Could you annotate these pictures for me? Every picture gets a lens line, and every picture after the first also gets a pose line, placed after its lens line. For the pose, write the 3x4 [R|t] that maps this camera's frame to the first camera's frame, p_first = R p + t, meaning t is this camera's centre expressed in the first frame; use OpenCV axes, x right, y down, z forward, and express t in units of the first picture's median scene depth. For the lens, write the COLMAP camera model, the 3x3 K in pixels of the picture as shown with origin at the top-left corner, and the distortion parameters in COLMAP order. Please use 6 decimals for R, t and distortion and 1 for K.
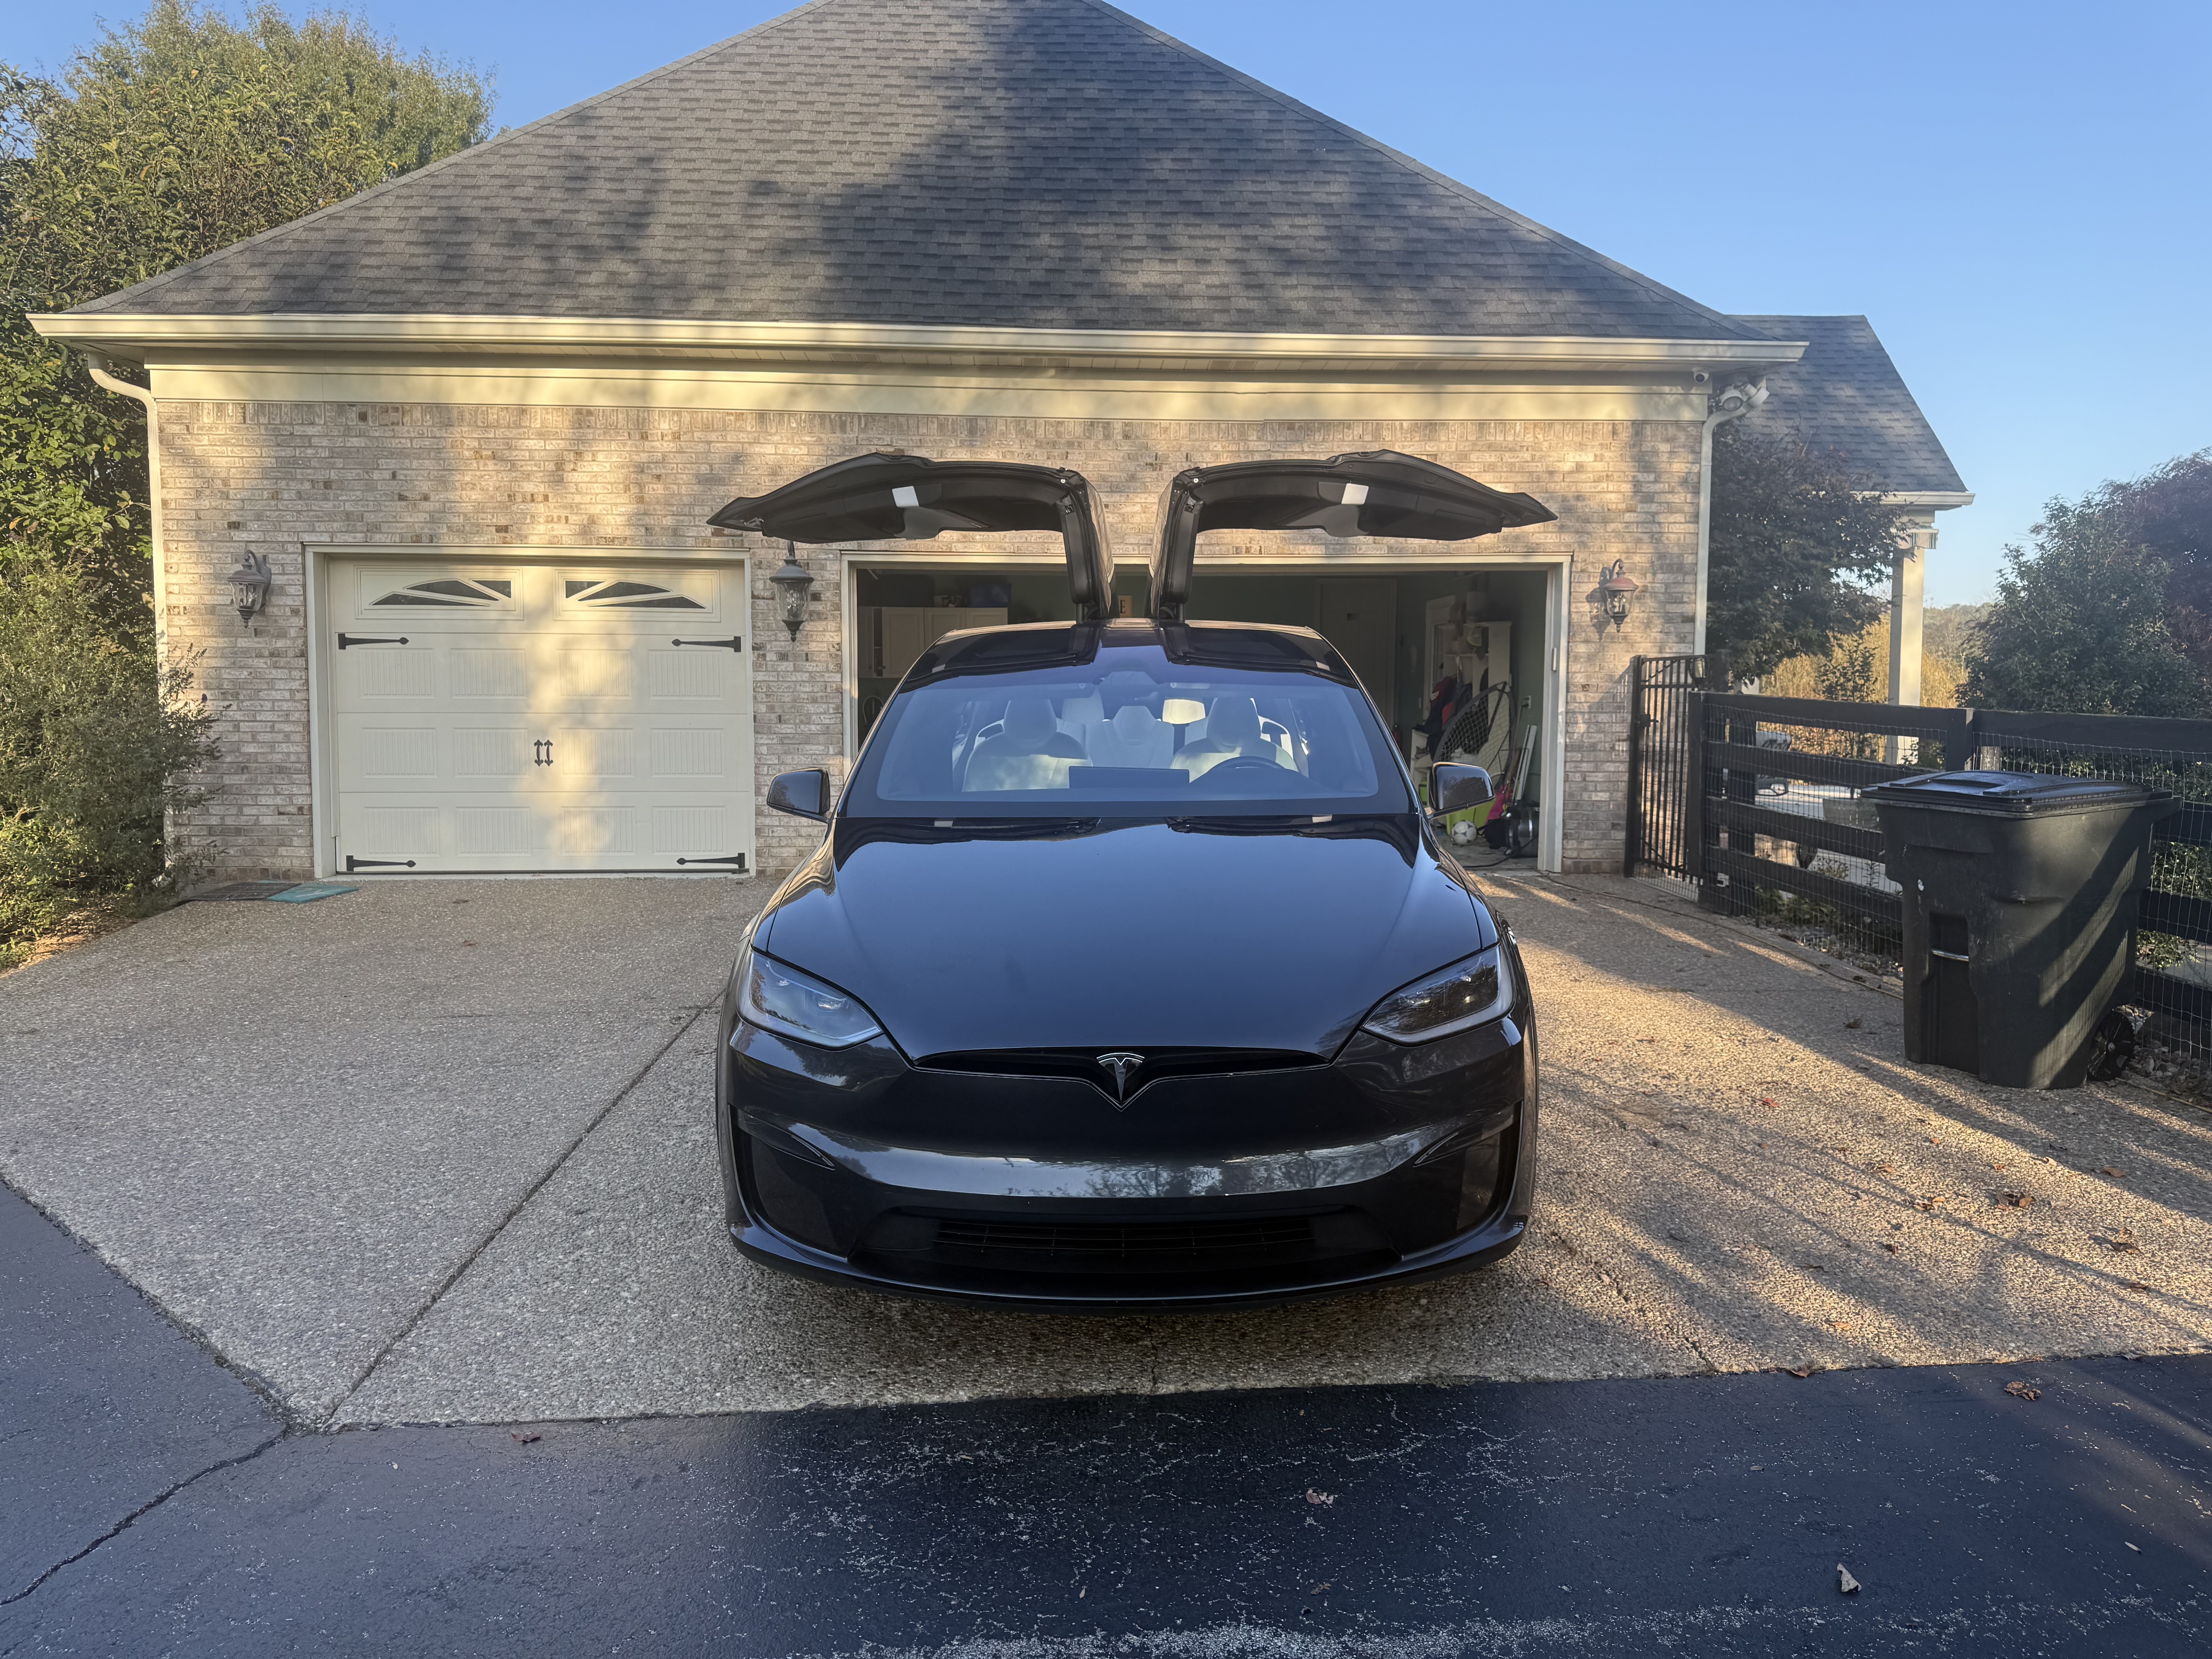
lens RADIAL K [[1519.5, 0, 1106.0], [0, 1519.5, 829.5], [0, 0, 1]] dist [0.029894, -0.000146]
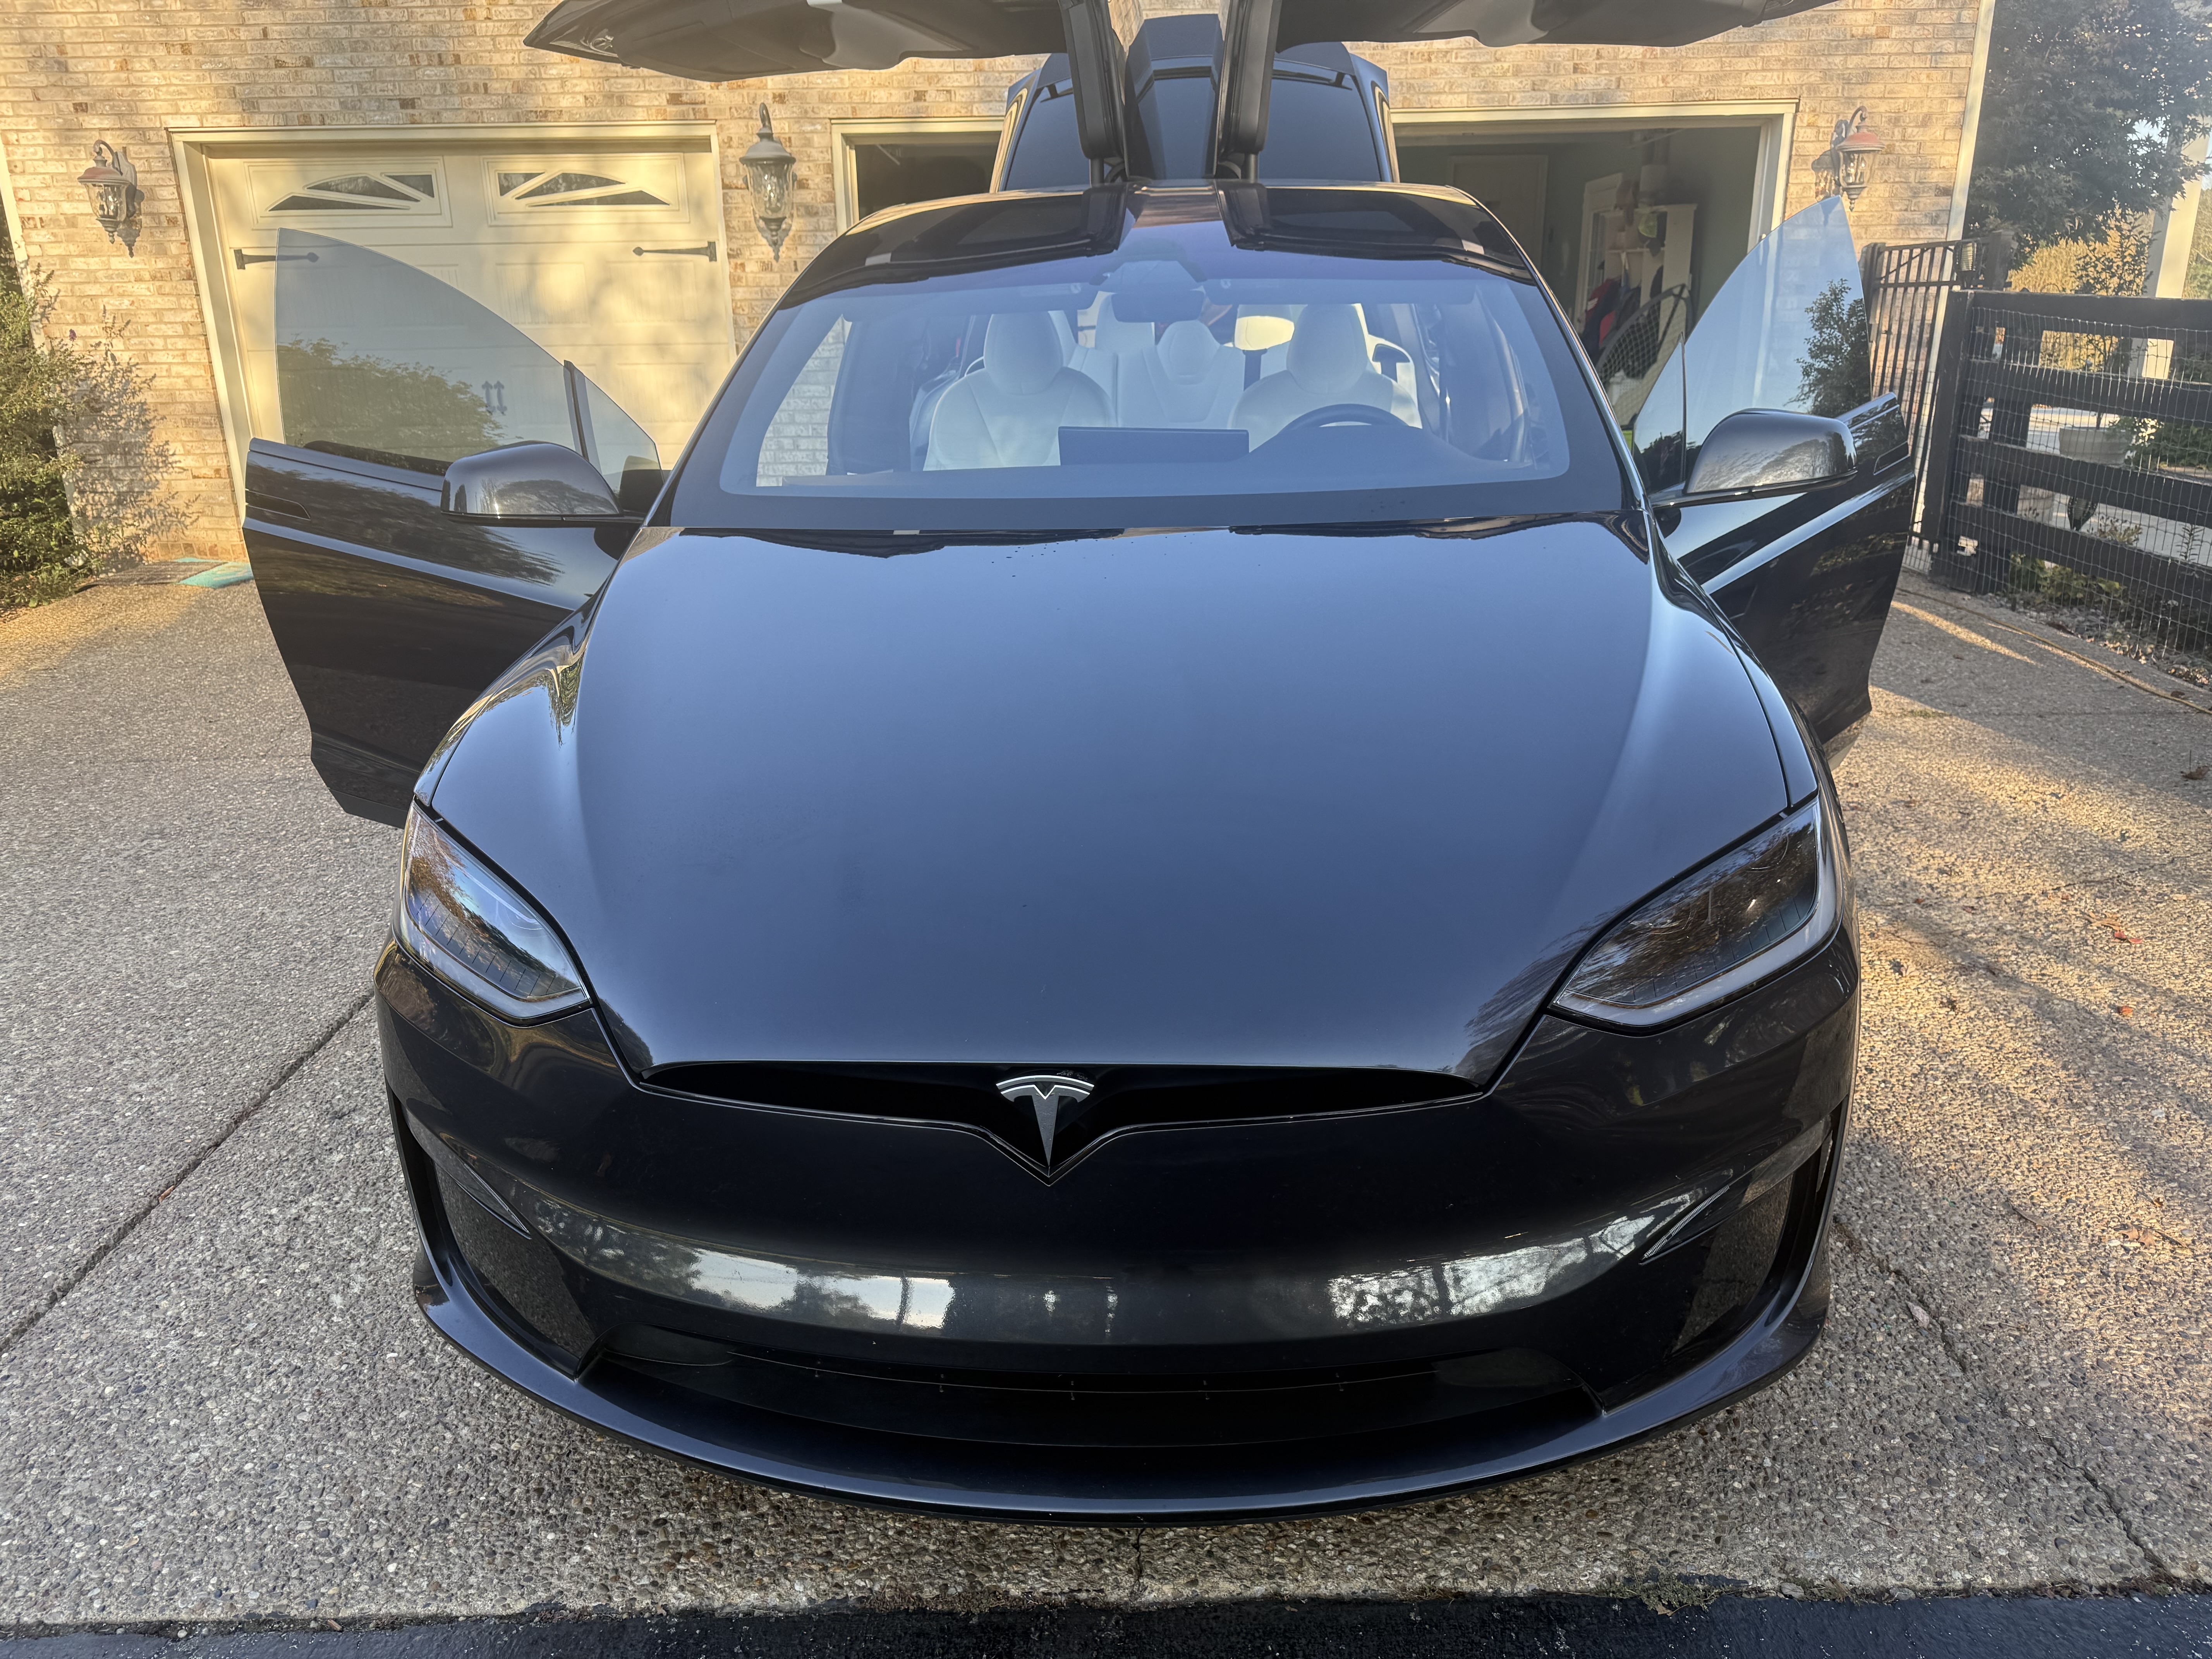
lens RADIAL K [[1513.0, 0, 1106.0], [0, 1513.0, 829.5], [0, 0, 1]] dist [0.001959, 0.001048]
pose [[0.997619, 0.004785, -0.068801, 0.020187], [0.011663, 0.971516, 0.236688, -0.013754], [0.067974, -0.236927, 0.969147, 0.183793]]
